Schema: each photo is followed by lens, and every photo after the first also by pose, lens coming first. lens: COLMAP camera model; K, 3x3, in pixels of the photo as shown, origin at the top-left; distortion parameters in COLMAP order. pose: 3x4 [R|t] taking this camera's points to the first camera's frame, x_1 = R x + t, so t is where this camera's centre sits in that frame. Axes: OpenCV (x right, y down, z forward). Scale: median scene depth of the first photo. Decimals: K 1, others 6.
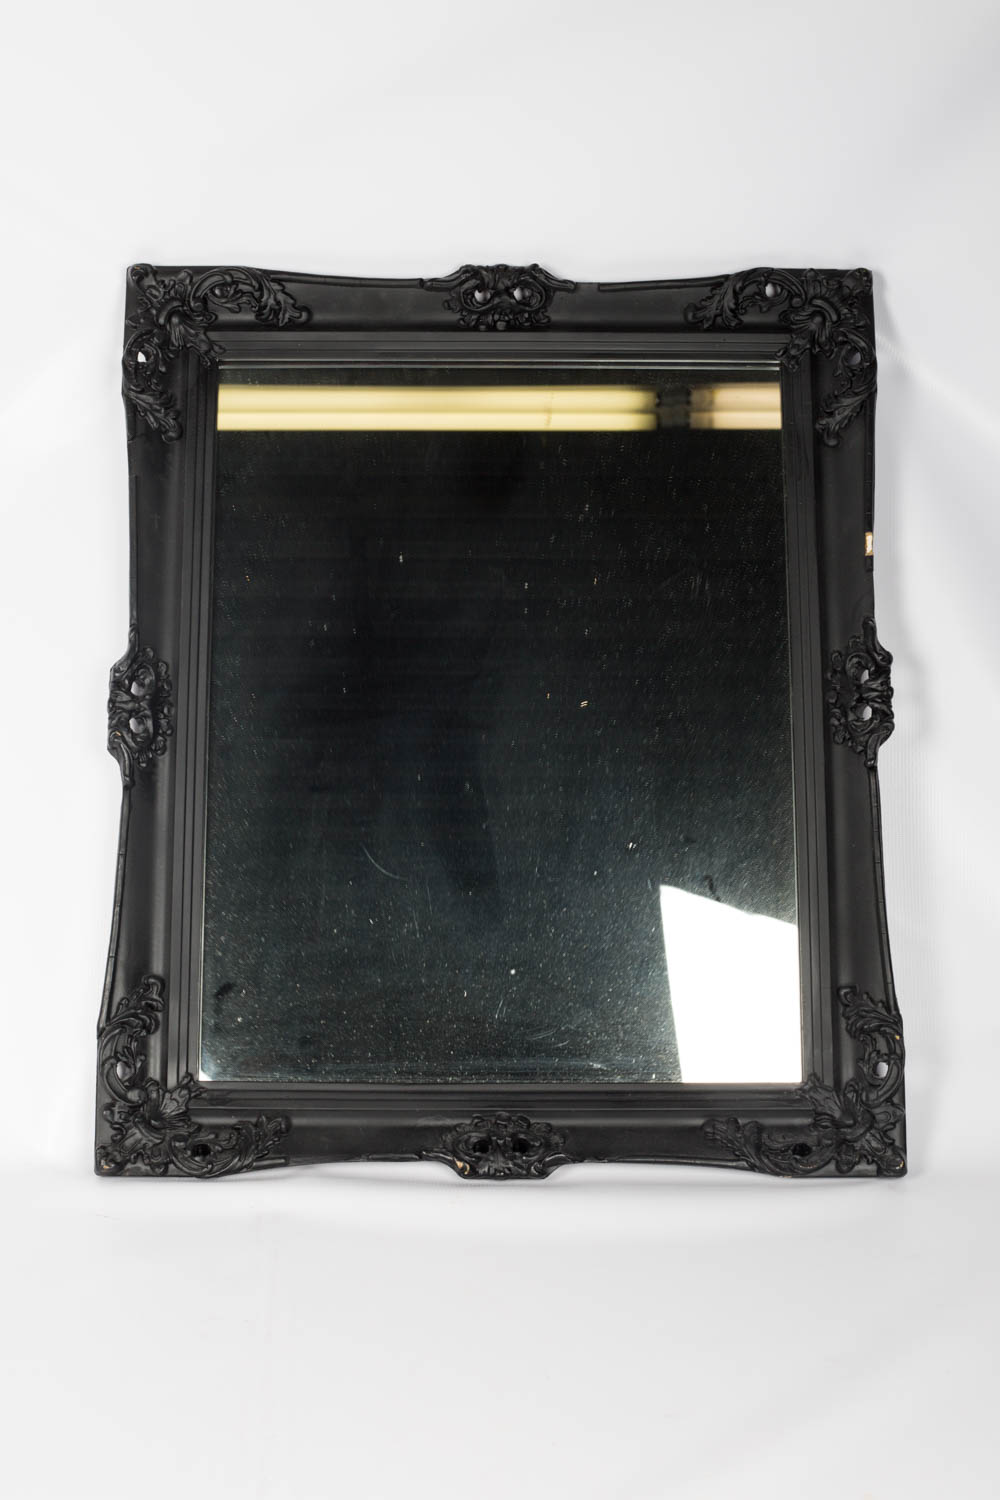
lens RADIAL K [[2320.2, 0, 540.0], [0, 2320.2, 747.6], [0, 0, 1]] dist [-0.096750, -0.212234]
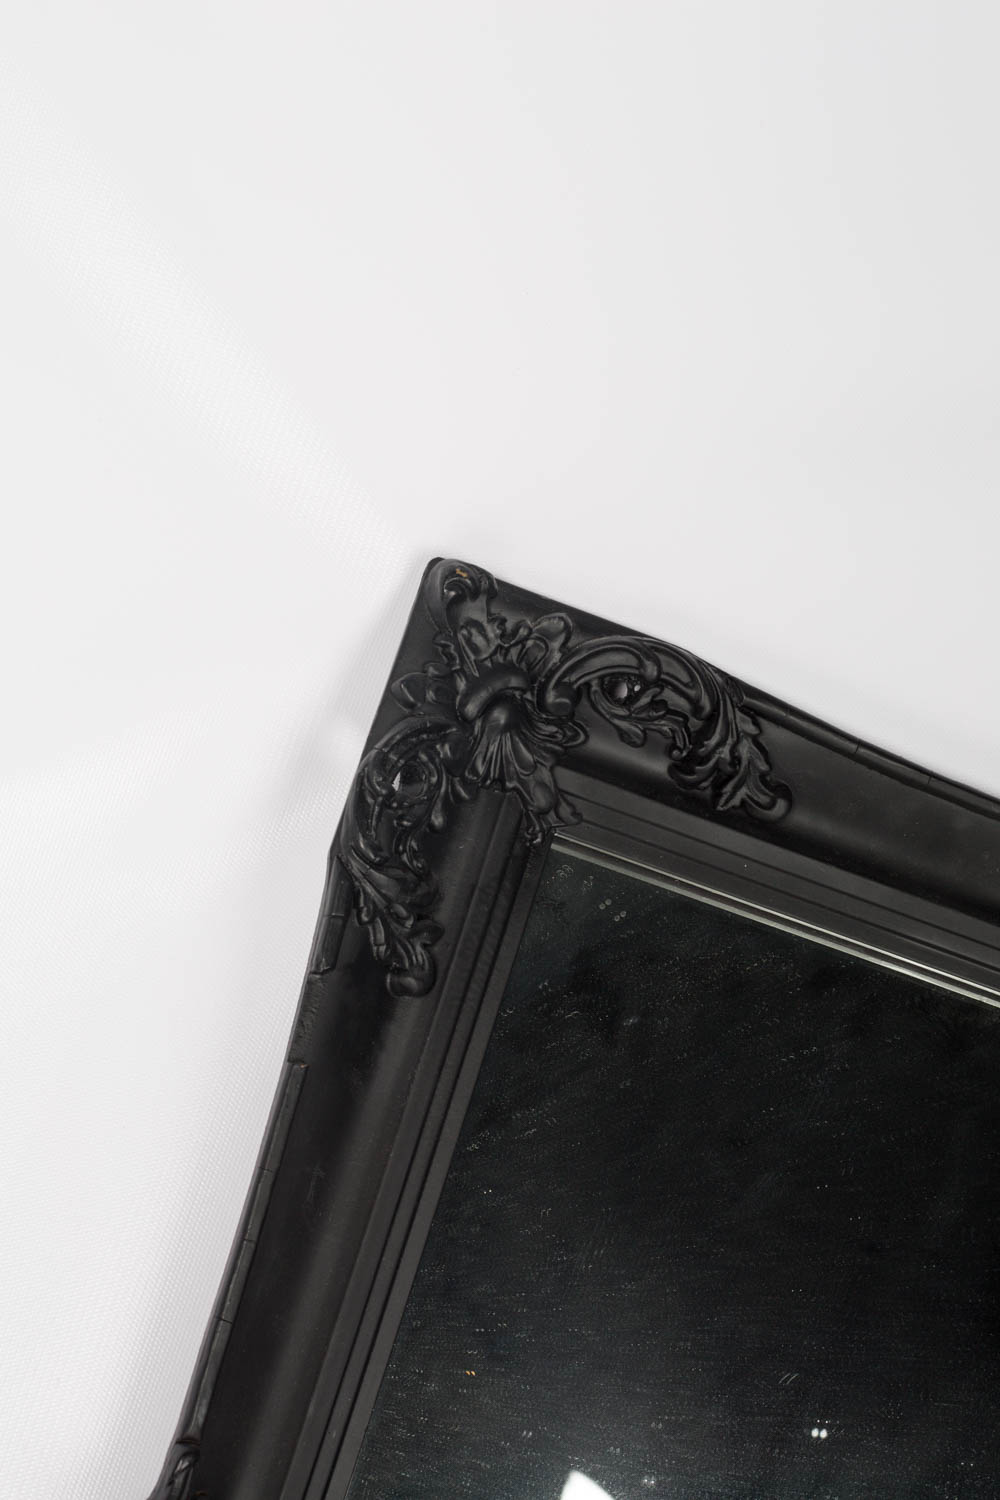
lens RADIAL K [[2320.2, 0, 540.0], [0, 2320.2, 747.6], [0, 0, 1]] dist [-0.096750, -0.212234]
pose [[0.935719, 0.338448, 0.099412, -0.193587], [-0.330396, 0.939628, -0.089098, -0.145972], [-0.123565, 0.050525, 0.991049, 0.582074]]
